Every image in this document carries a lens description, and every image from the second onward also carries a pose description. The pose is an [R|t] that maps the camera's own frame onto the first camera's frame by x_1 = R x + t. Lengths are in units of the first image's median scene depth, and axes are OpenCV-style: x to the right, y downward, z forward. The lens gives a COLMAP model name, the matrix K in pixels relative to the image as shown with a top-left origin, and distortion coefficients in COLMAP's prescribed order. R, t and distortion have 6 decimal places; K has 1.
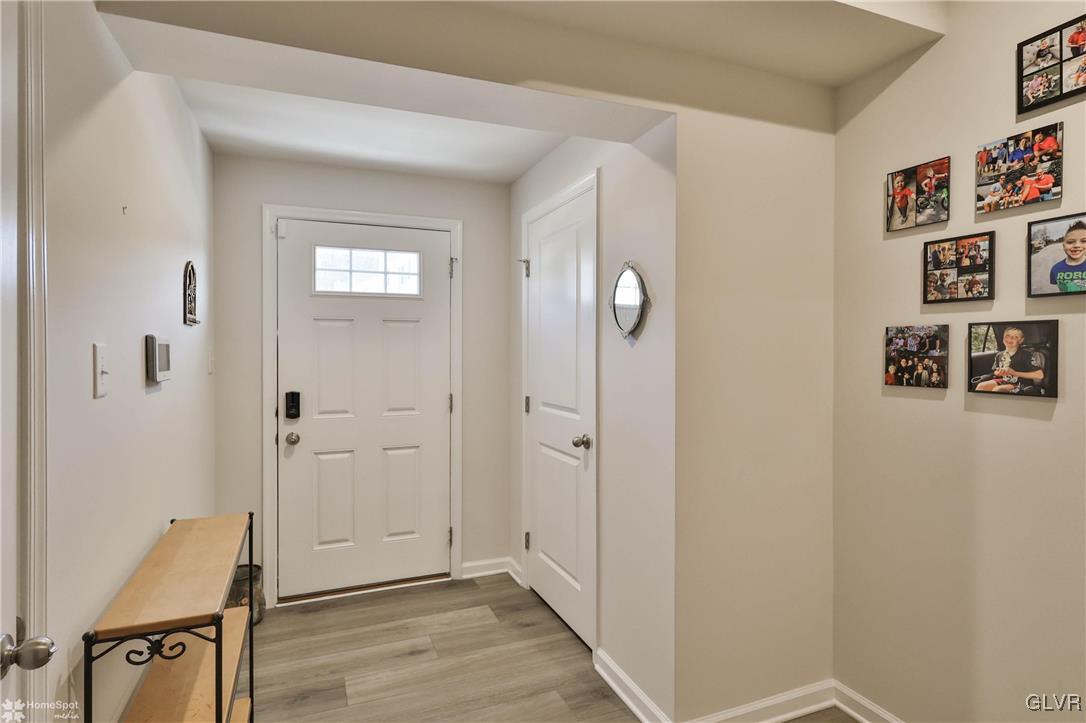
lens RADIAL K [[550.6, 0, 541.4], [0, 550.6, 357.1], [0, 0, 1]] dist [0.018966, 0.000872]
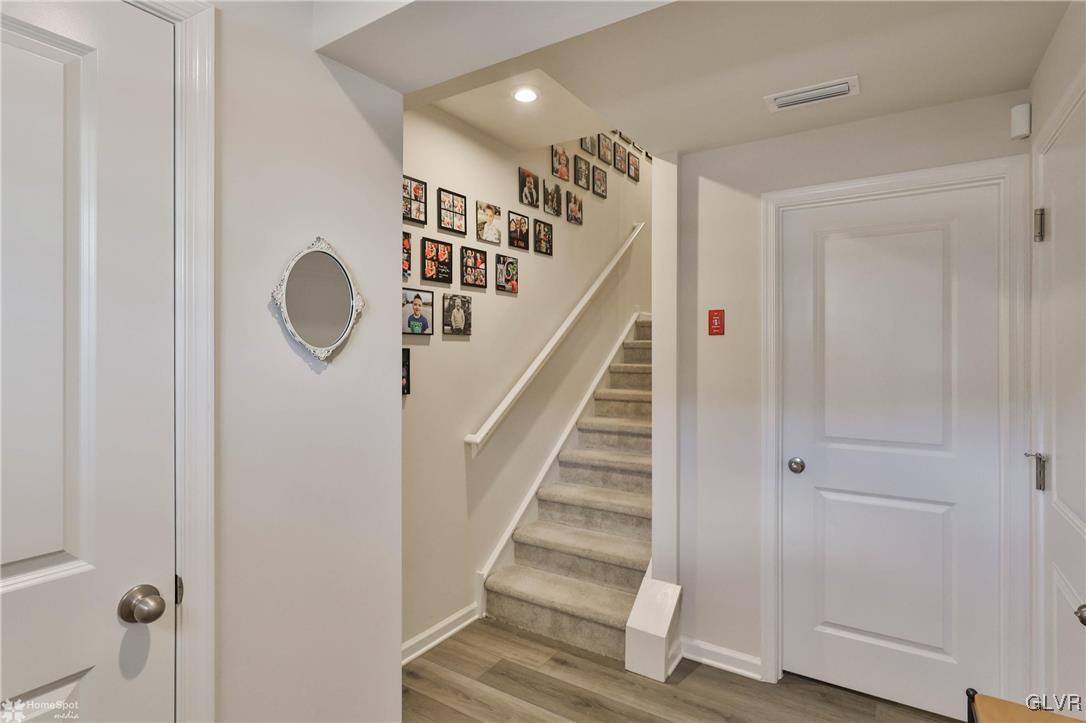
lens RADIAL K [[550.6, 0, 543.3], [0, 550.6, 358.2], [0, 0, 1]] dist [0.018966, 0.000872]
pose [[-0.561056, -0.004383, 0.827766, -0.700519], [0.007183, 0.999923, 0.010162, -0.051454], [-0.827747, 0.011647, -0.560981, 1.616808]]
